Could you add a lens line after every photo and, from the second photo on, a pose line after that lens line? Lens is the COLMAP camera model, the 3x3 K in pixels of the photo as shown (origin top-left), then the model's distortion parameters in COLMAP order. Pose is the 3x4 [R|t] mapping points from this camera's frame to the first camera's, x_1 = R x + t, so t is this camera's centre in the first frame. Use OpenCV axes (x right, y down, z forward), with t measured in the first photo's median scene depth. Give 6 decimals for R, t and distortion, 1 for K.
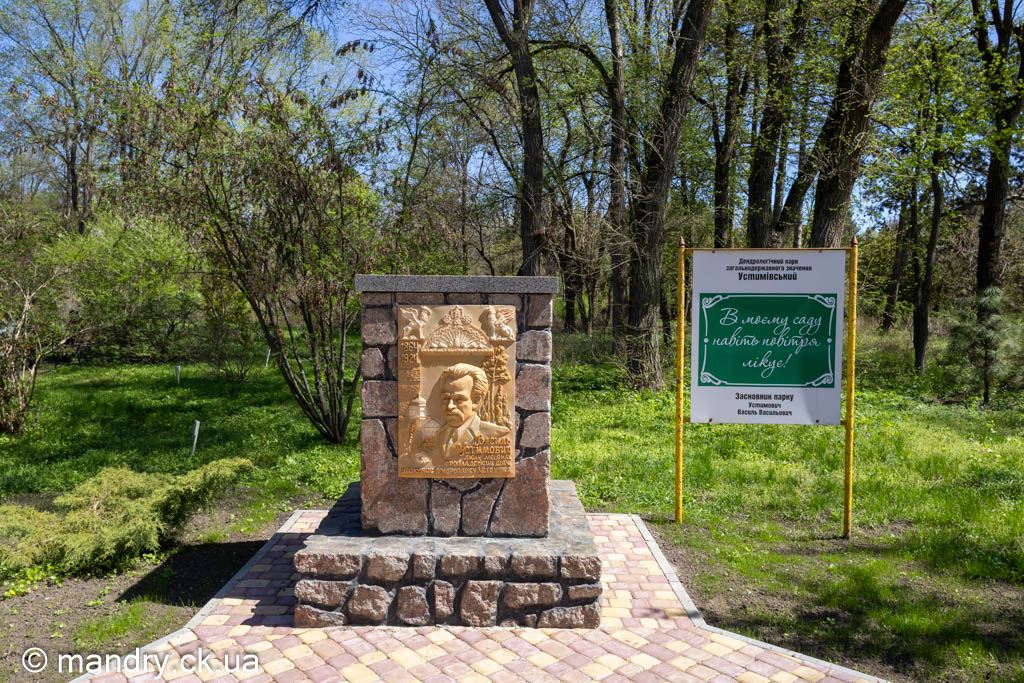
lens RADIAL K [[760.4, 0, 513.5], [0, 760.4, 341.6], [0, 0, 1]] dist [0.013173, 0.003219]
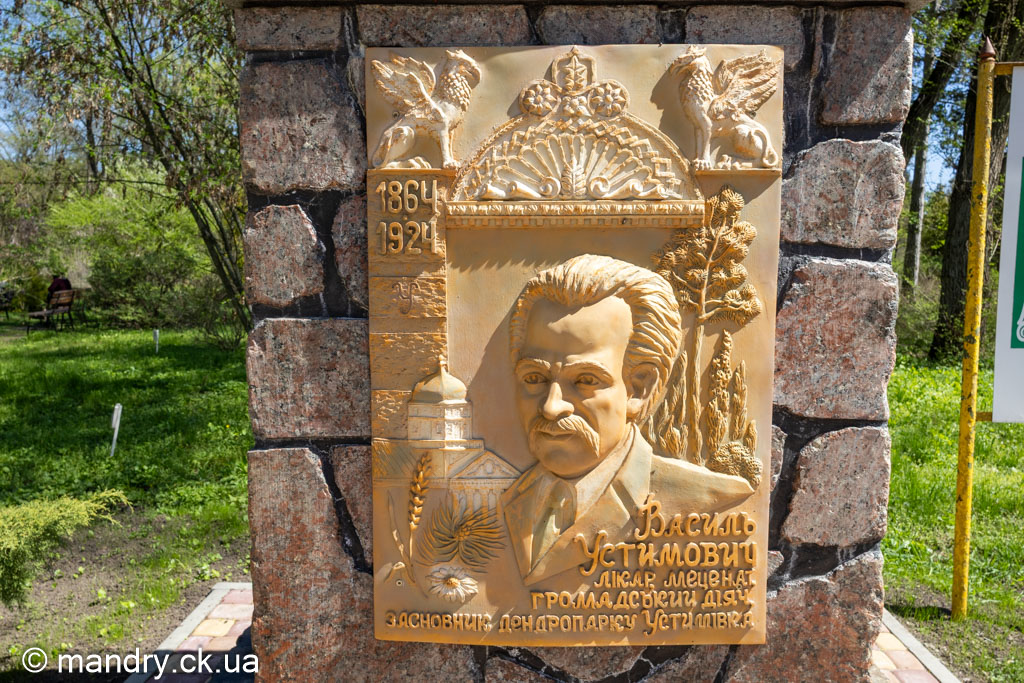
lens RADIAL K [[760.4, 0, 511.7], [0, 760.4, 340.7], [0, 0, 1]] dist [0.013173, 0.003219]
pose [[0.998954, -0.001265, -0.045715, -0.084190], [0.002951, 0.999317, 0.036826, 0.049752], [0.045637, -0.036922, 0.998276, 0.711430]]
